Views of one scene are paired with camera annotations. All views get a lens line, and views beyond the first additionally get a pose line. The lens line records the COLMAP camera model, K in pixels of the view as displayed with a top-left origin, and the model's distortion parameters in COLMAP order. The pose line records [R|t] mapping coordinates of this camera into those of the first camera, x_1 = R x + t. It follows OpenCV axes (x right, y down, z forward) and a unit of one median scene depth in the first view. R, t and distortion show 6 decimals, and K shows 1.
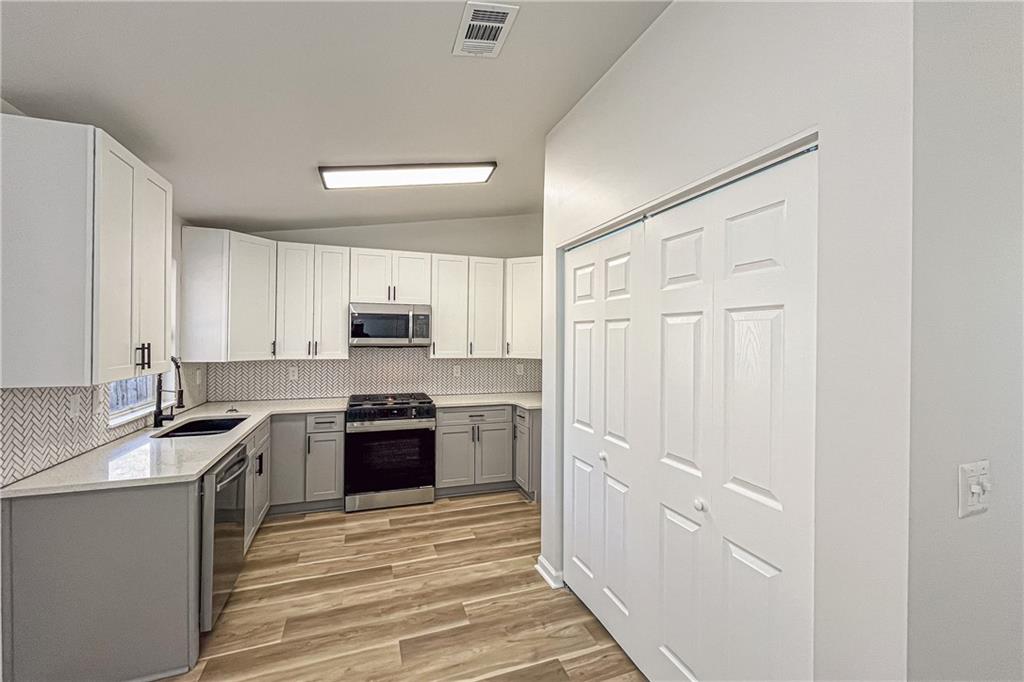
lens RADIAL K [[413.1, 0, 510.9], [0, 413.1, 337.1], [0, 0, 1]] dist [-0.006657, 0.001296]
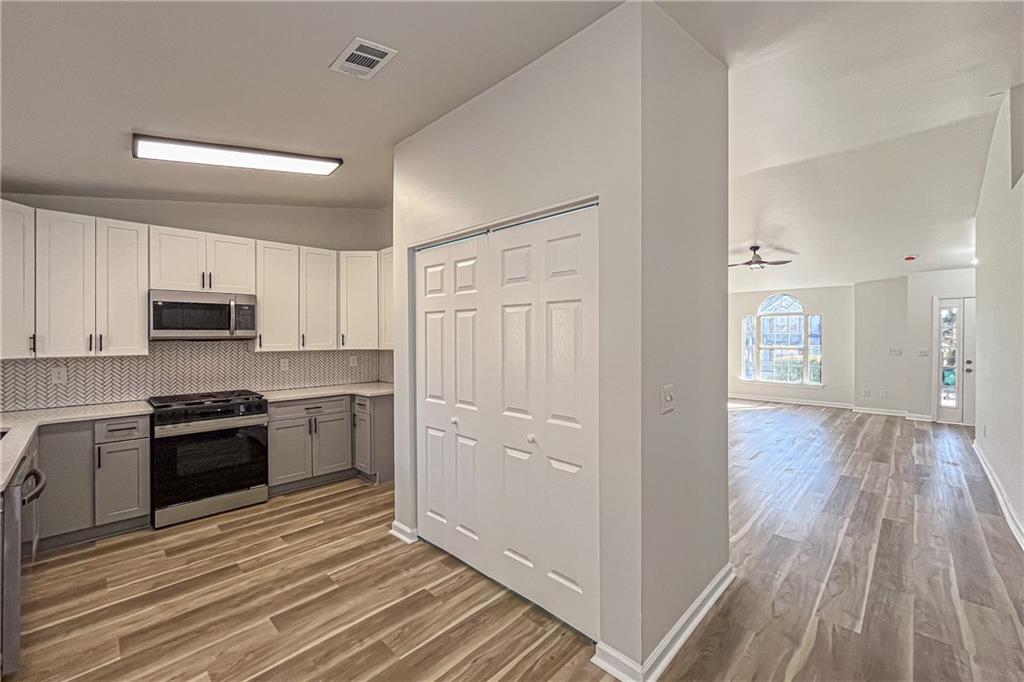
lens RADIAL K [[413.1, 0, 509.1], [0, 413.1, 337.4], [0, 0, 1]] dist [-0.006657, 0.001296]
pose [[0.902582, -0.015175, 0.430251, -0.088008], [0.010412, 0.999856, 0.013423, 0.014151], [-0.430392, -0.007636, 0.902610, -0.101904]]
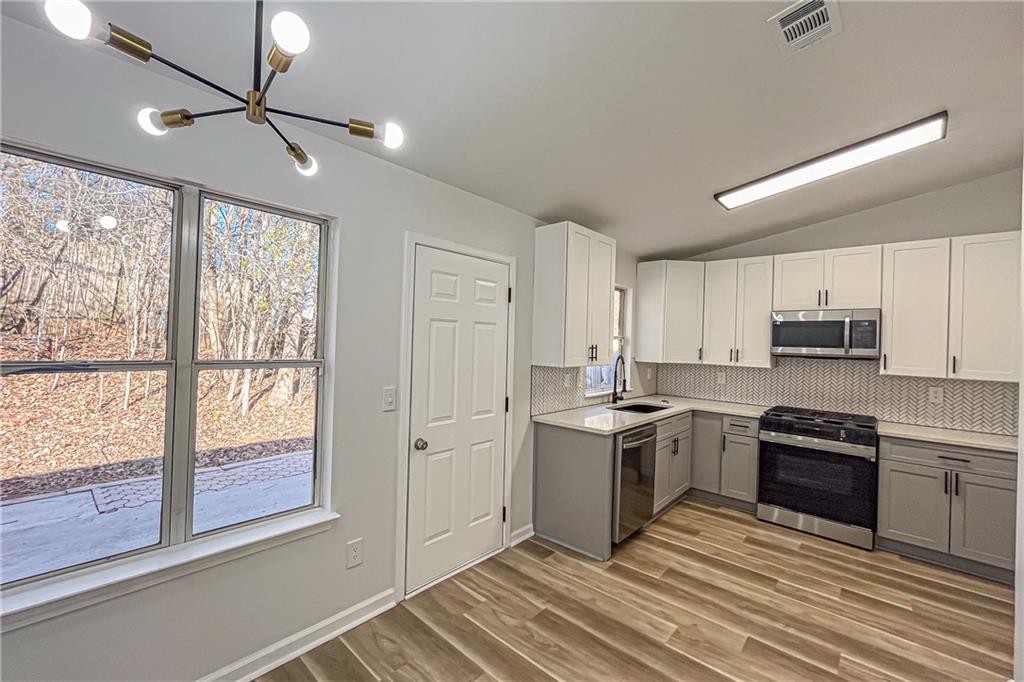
lens RADIAL K [[413.1, 0, 511.1], [0, 413.1, 337.1], [0, 0, 1]] dist [-0.006657, 0.001296]
pose [[0.470050, -0.001127, -0.882639, 0.197331], [-0.023327, 0.999634, -0.013700, 0.007838], [0.882331, 0.027029, 0.469852, -0.018184]]
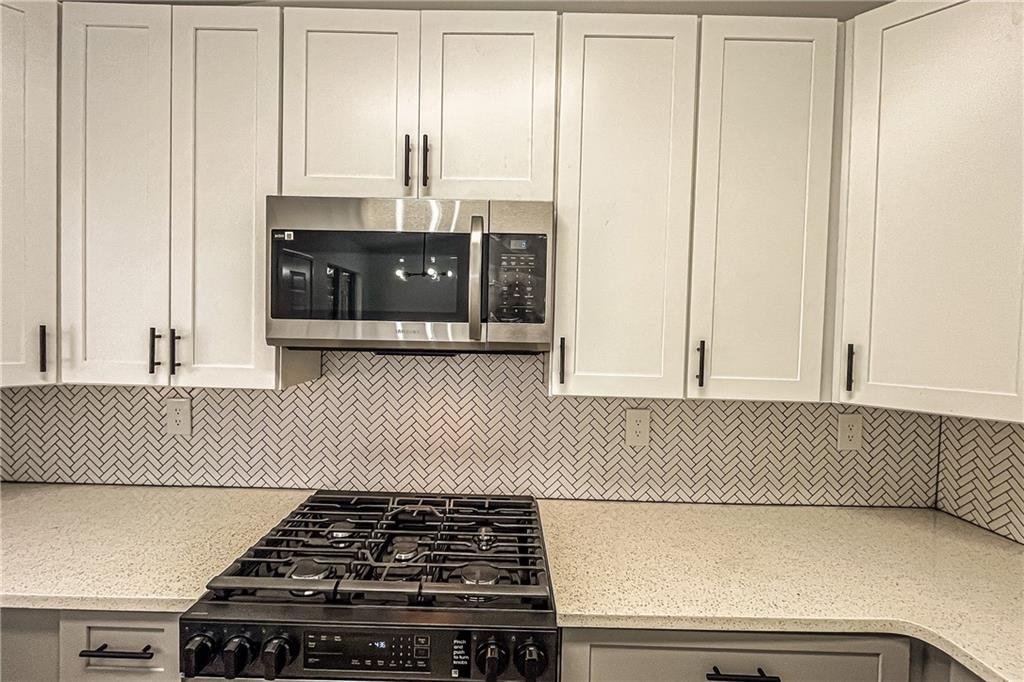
lens RADIAL K [[457.3, 0, 511.8], [0, 457.3, 336.9], [0, 0, 1]] dist [-0.004052, -0.000733]
pose [[0.942693, 0.021215, -0.332986, -0.130889], [-0.013471, 0.999583, 0.025548, 0.004693], [0.333389, -0.019598, 0.942585, 0.784344]]
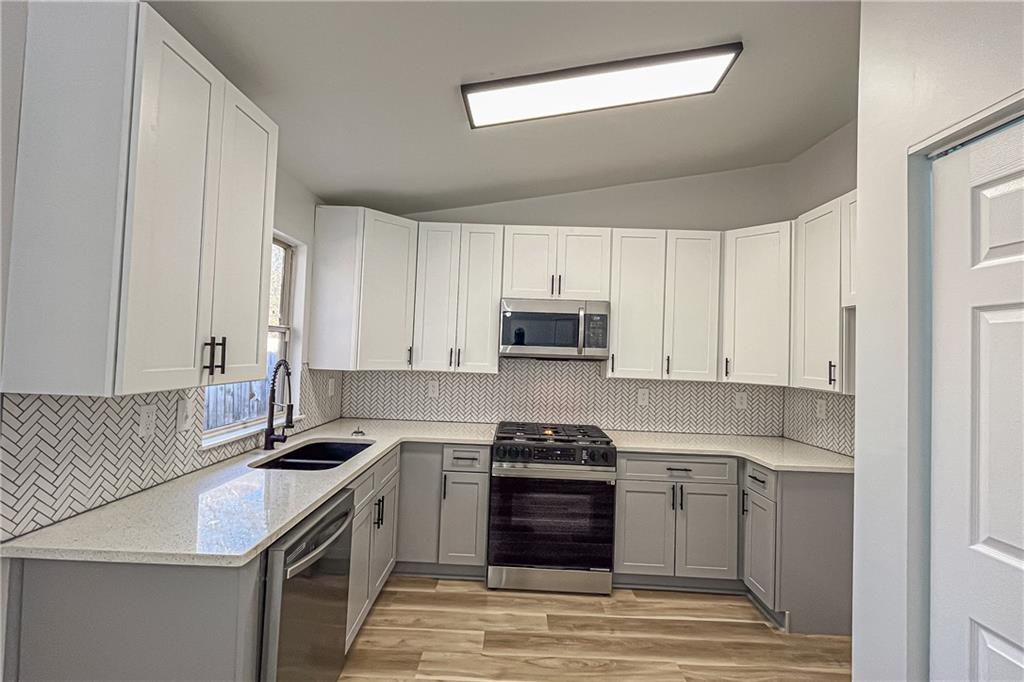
lens RADIAL K [[457.3, 0, 511.4], [0, 457.3, 335.9], [0, 0, 1]] dist [-0.004052, -0.000733]
pose [[0.936563, 0.012343, -0.350282, -0.086647], [-0.026330, 0.999033, -0.035198, 0.014624], [0.349509, 0.042188, 0.935983, 0.244318]]
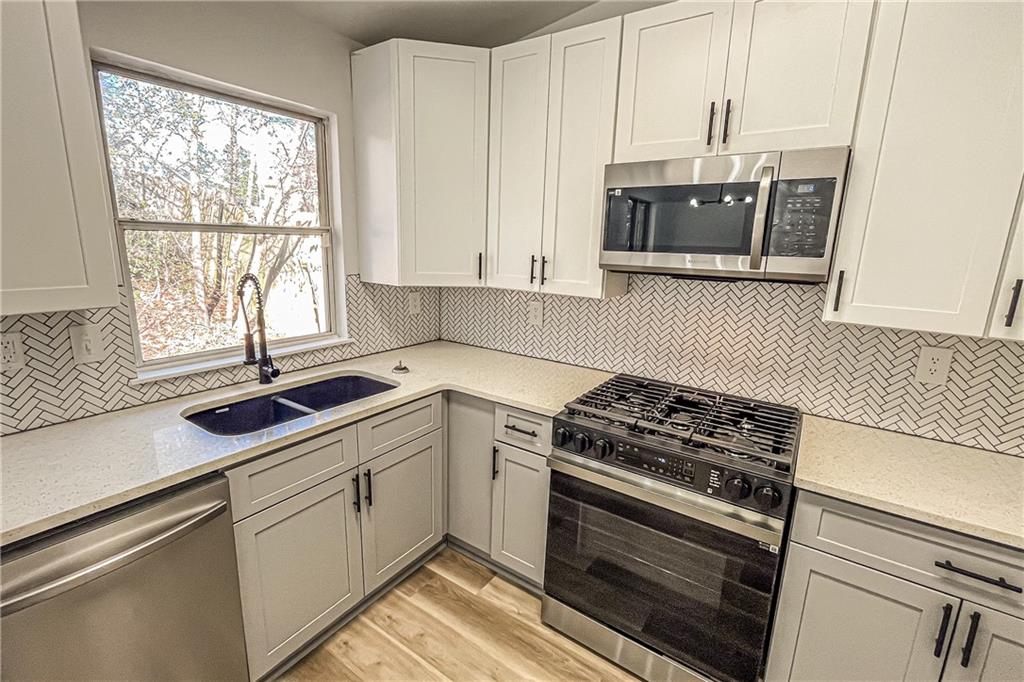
lens RADIAL K [[457.3, 0, 506.4], [0, 457.3, 336.9], [0, 0, 1]] dist [-0.004052, -0.000733]
pose [[0.580114, 0.173365, -0.795872, -0.057920], [-0.022741, 0.980153, 0.196932, -0.001137], [0.814218, -0.096144, 0.572543, 0.663482]]
